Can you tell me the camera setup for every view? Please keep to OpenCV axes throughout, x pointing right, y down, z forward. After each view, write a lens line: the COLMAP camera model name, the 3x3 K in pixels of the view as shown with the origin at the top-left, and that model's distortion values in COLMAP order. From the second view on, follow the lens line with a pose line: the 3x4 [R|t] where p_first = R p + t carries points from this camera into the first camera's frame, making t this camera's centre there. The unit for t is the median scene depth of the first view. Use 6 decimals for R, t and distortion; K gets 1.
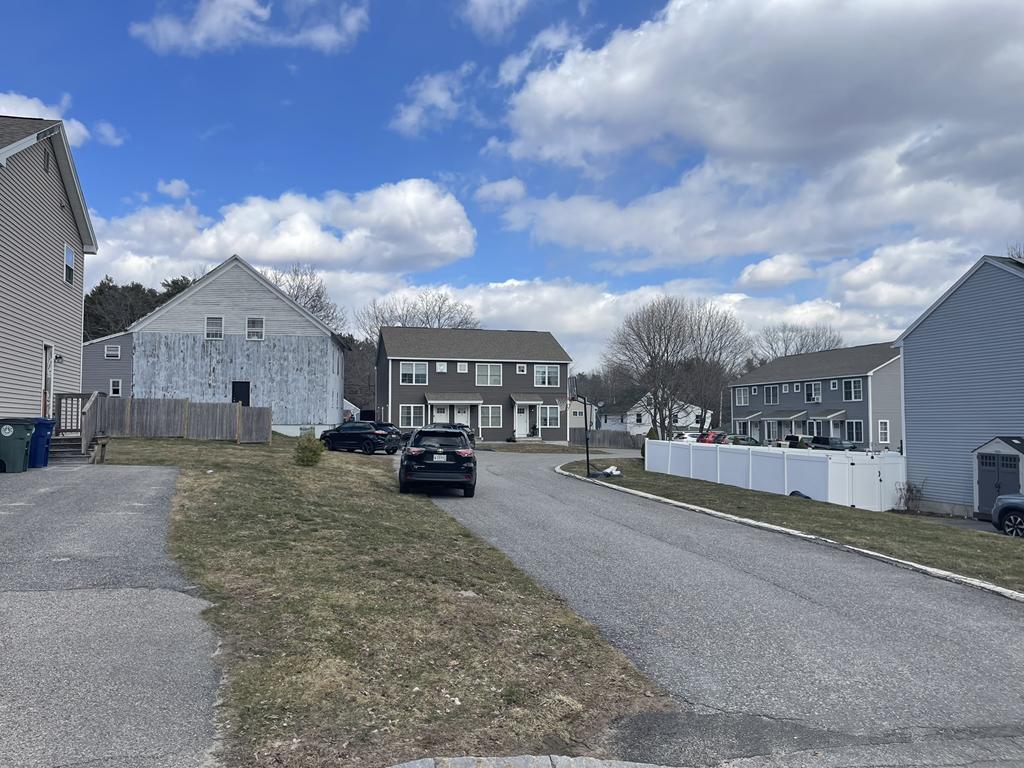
lens RADIAL K [[770.4, 0, 509.2], [0, 770.4, 378.5], [0, 0, 1]] dist [0.057302, -0.075116]
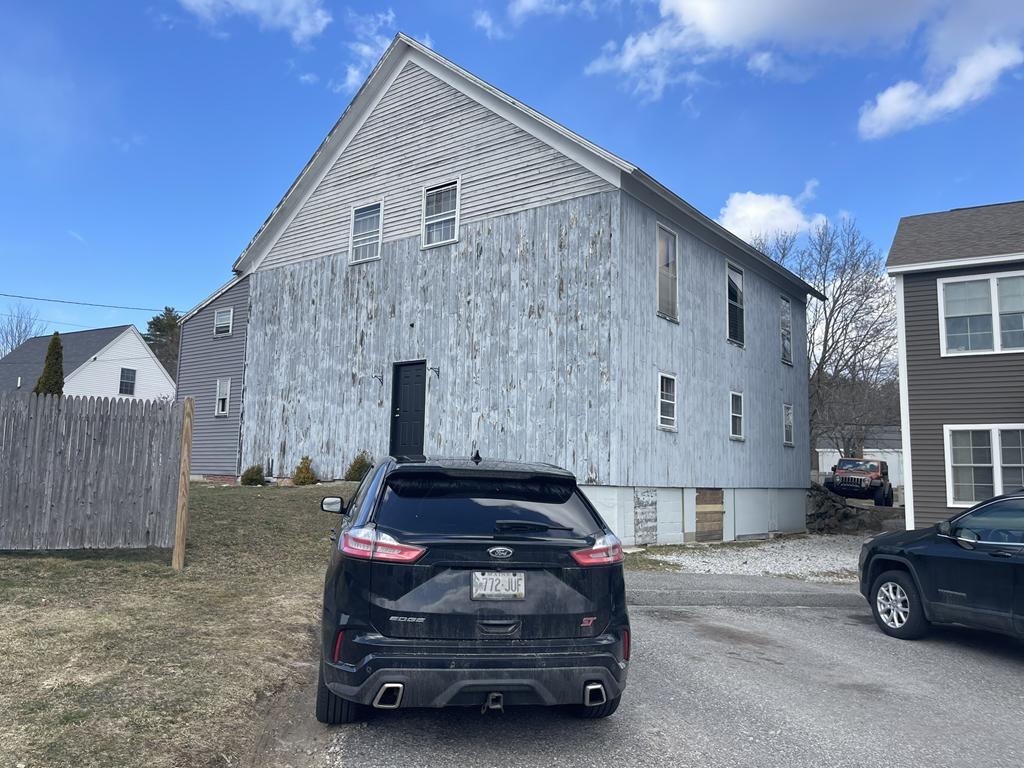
lens RADIAL K [[770.4, 0, 504.8], [0, 770.4, 391.5], [0, 0, 1]] dist [0.057302, -0.075116]
pose [[0.704245, -0.068394, -0.706655, -0.050485], [0.017234, 0.996703, -0.079291, 0.040761], [0.709748, 0.043662, 0.703101, 0.669613]]
